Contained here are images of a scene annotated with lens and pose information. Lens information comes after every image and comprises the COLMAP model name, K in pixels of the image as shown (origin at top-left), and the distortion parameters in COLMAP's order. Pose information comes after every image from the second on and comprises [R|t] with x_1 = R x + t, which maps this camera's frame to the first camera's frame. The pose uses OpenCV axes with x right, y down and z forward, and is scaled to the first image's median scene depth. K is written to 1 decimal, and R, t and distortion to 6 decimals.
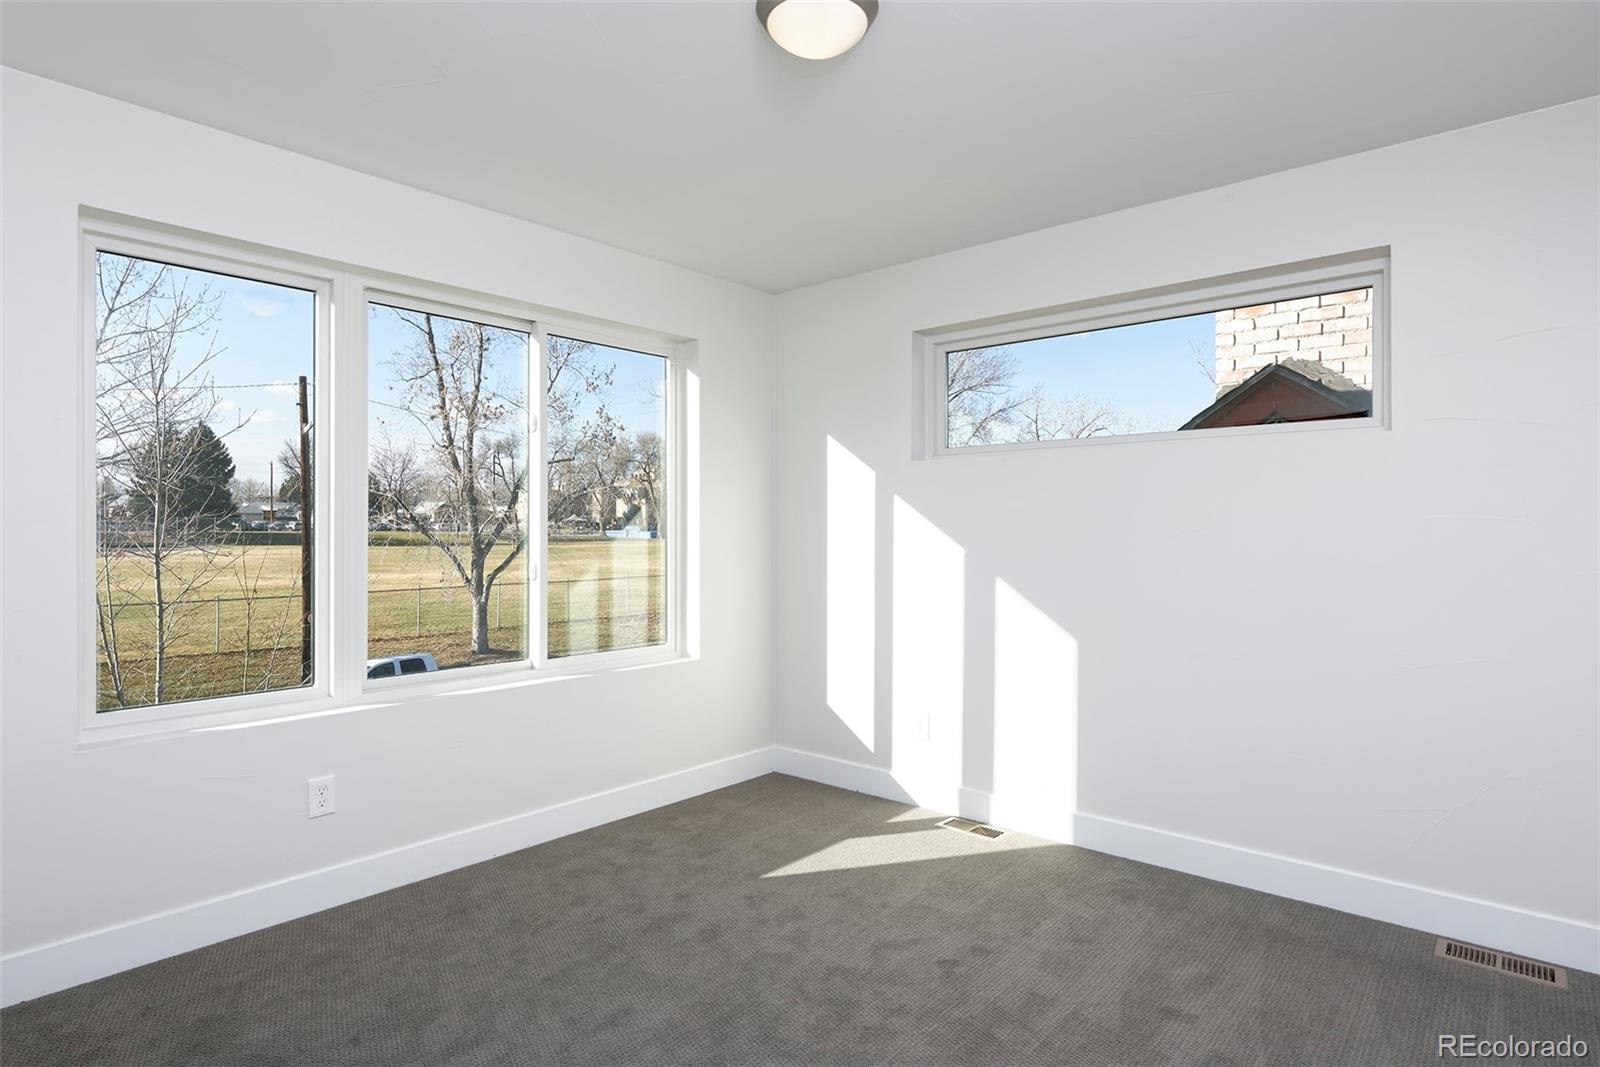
lens RADIAL K [[888.1, 0, 800.0], [0, 888.1, 533.5], [0, 0, 1]] dist [0.002037, 0.001314]
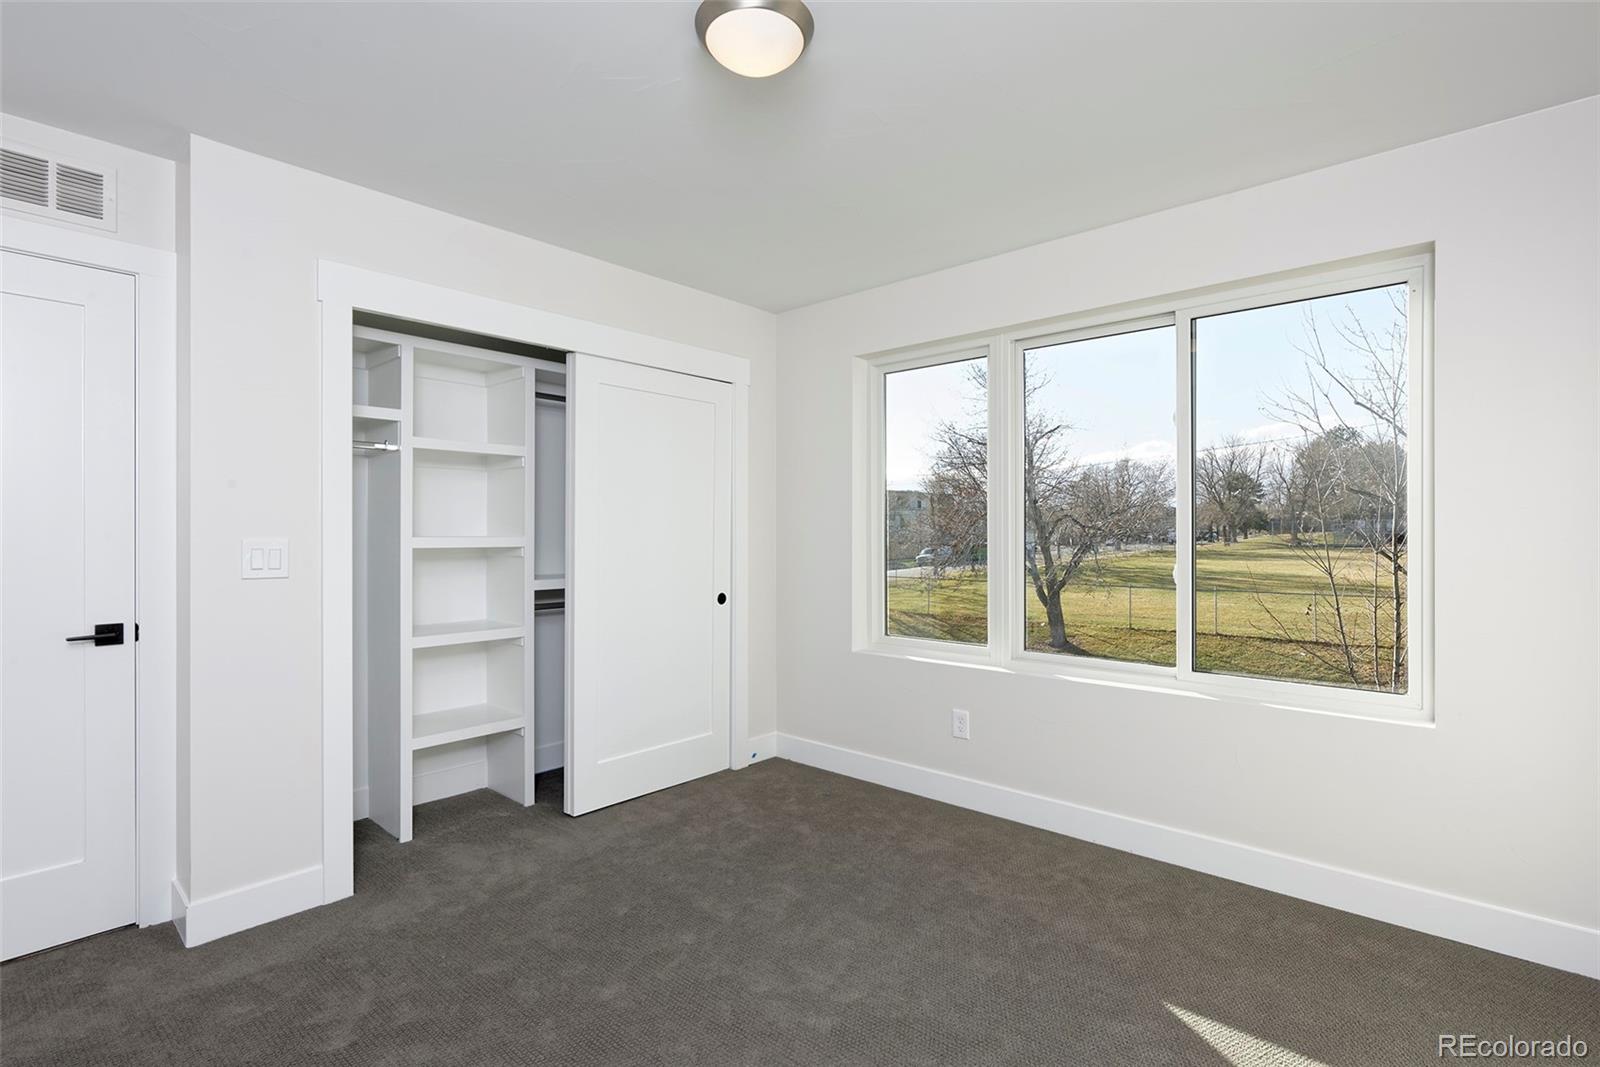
lens RADIAL K [[778.5, 0, 800.0], [0, 778.5, 533.5], [0, 0, 1]] dist [0.001001, 0.000028]
pose [[-0.024133, 0.005847, -0.999692, 0.545532], [-0.003970, 0.999974, 0.005945, -0.006127], [0.999701, 0.004113, -0.024109, 0.623511]]
